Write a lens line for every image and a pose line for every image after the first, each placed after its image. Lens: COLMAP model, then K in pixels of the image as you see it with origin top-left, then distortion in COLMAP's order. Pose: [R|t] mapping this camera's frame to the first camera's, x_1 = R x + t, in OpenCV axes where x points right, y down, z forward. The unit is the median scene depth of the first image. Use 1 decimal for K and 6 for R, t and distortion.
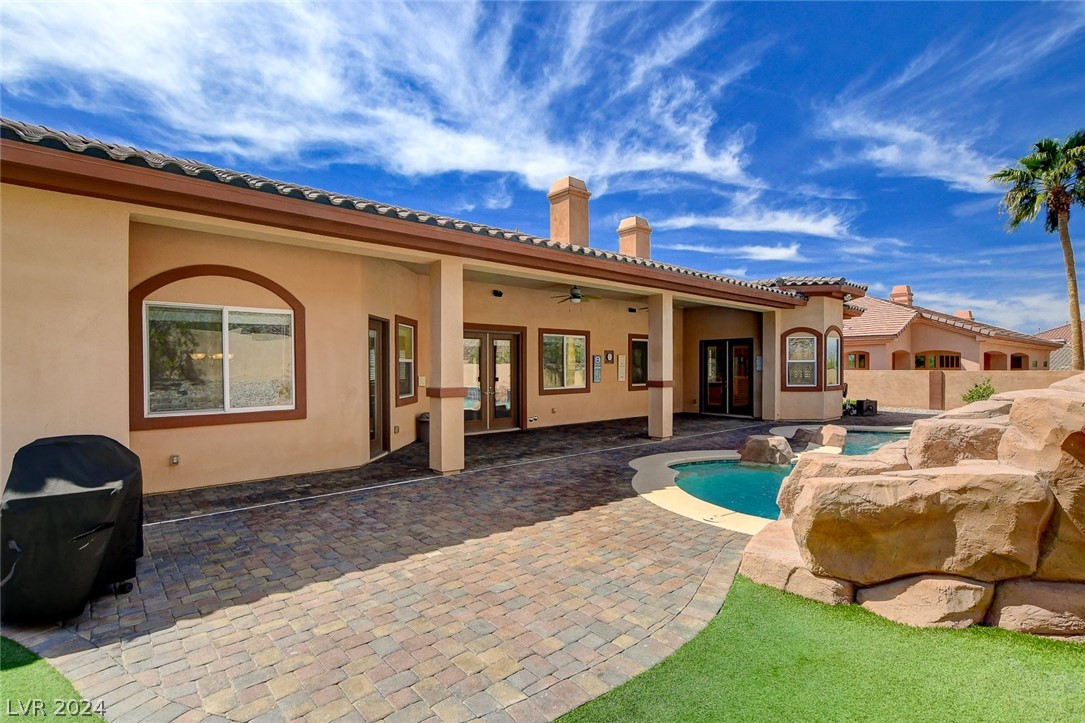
lens RADIAL K [[504.8, 0, 541.6], [0, 504.8, 365.3], [0, 0, 1]] dist [0.000969, -0.000022]
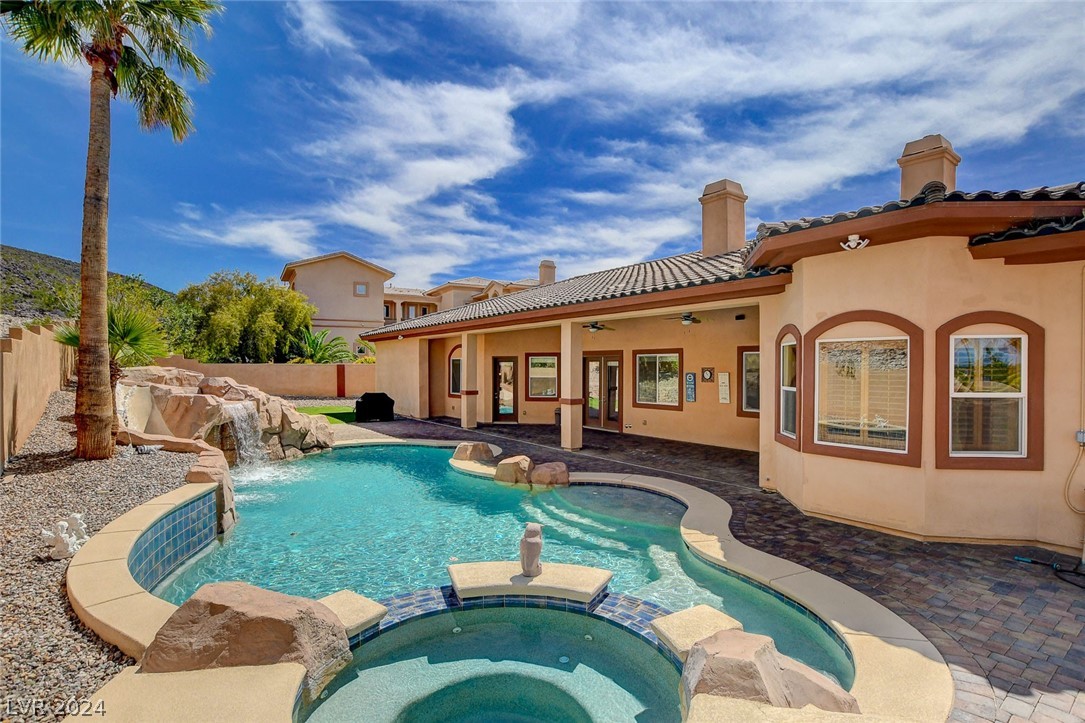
lens RADIAL K [[504.8, 0, 541.6], [0, 504.8, 365.6], [0, 0, 1]] dist [0.000969, -0.000022]
pose [[-0.008938, 0.001575, -0.999959, 1.164134], [0.002715, 0.999995, 0.001550, -0.039227], [0.999956, -0.002701, -0.008942, 0.793321]]
